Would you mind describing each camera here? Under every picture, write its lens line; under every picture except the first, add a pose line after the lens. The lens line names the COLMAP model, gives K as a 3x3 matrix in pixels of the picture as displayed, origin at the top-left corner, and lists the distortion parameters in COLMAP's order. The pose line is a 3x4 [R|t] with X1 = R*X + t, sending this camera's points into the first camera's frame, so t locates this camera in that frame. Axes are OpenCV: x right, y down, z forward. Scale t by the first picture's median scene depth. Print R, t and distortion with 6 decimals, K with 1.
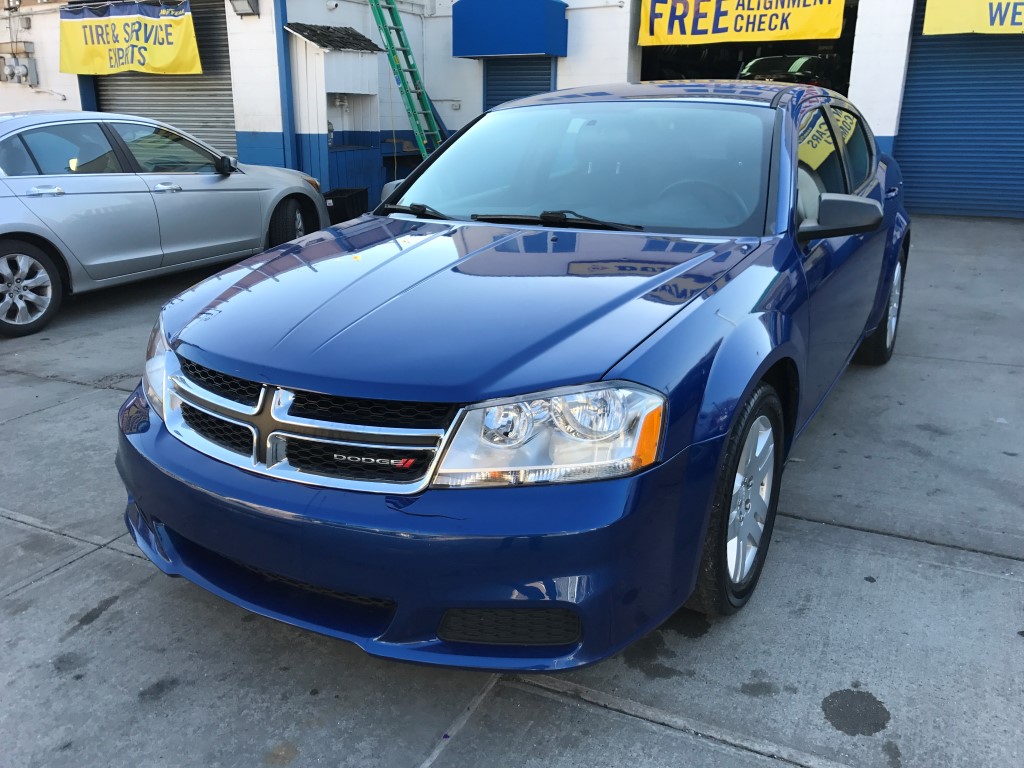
lens RADIAL K [[837.5, 0, 499.4], [0, 837.5, 383.4], [0, 0, 1]] dist [0.029616, -0.032461]
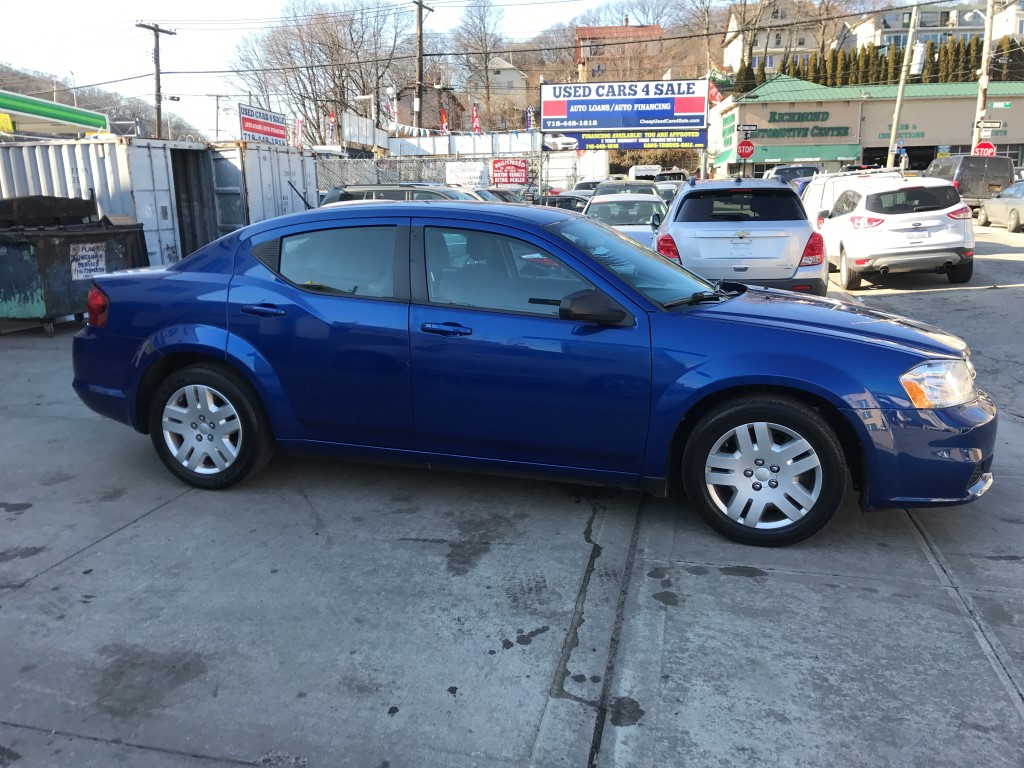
lens RADIAL K [[837.5, 0, 501.4], [0, 837.5, 379.6], [0, 0, 1]] dist [0.029616, -0.032461]
pose [[-0.250258, -0.181301, 0.951053, -0.374405], [0.300645, 0.919197, 0.254340, -0.151335], [-0.920317, 0.349580, -0.175529, 0.459670]]
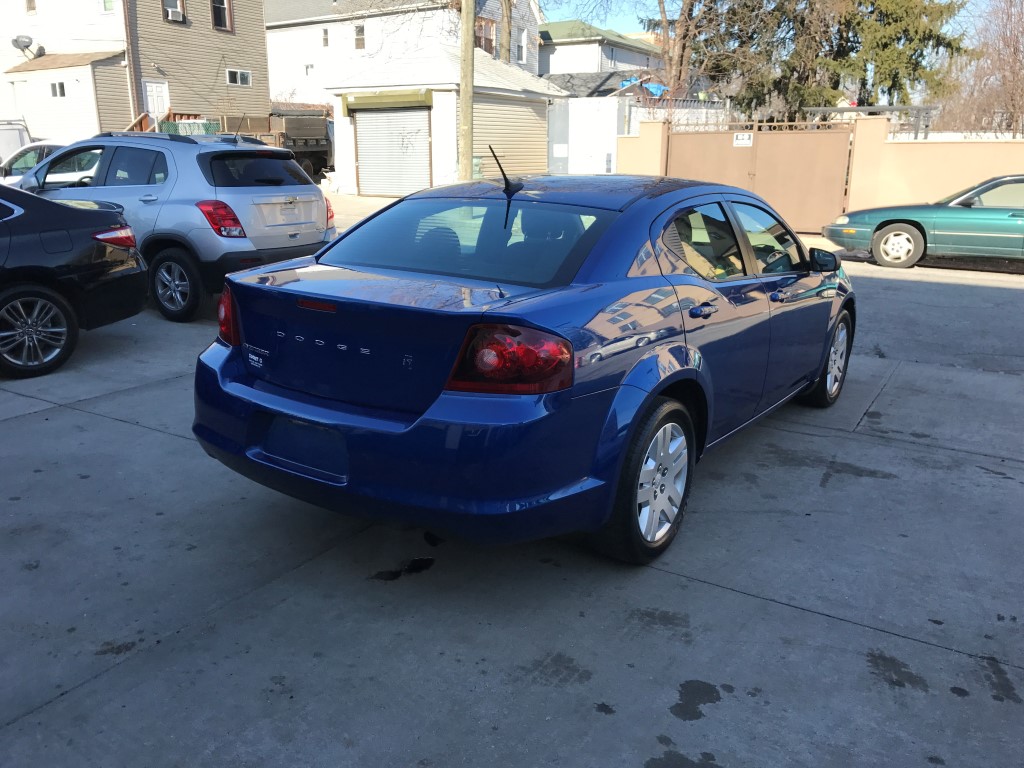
lens RADIAL K [[837.5, 0, 504.4], [0, 837.5, 384.4], [0, 0, 1]] dist [0.029616, -0.032461]
pose [[-0.997967, -0.018551, 0.060969, 0.100124], [0.017249, 0.842358, 0.538642, -0.271825], [-0.061350, 0.538598, -0.840326, 0.785271]]
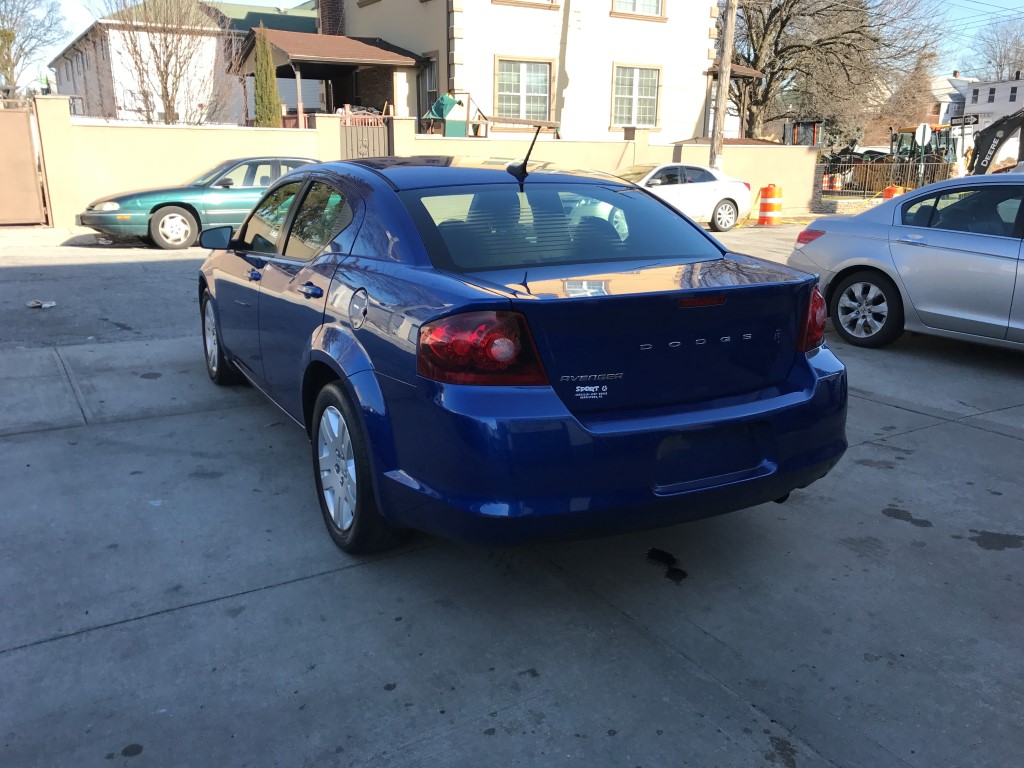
lens RADIAL K [[837.5, 0, 494.2], [0, 837.5, 380.3], [0, 0, 1]] dist [0.029616, -0.032461]
pose [[-0.519925, 0.224617, -0.824151, 0.425438], [-0.264733, 0.874936, 0.405468, -0.210542], [0.812154, 0.428993, -0.395437, 0.601295]]
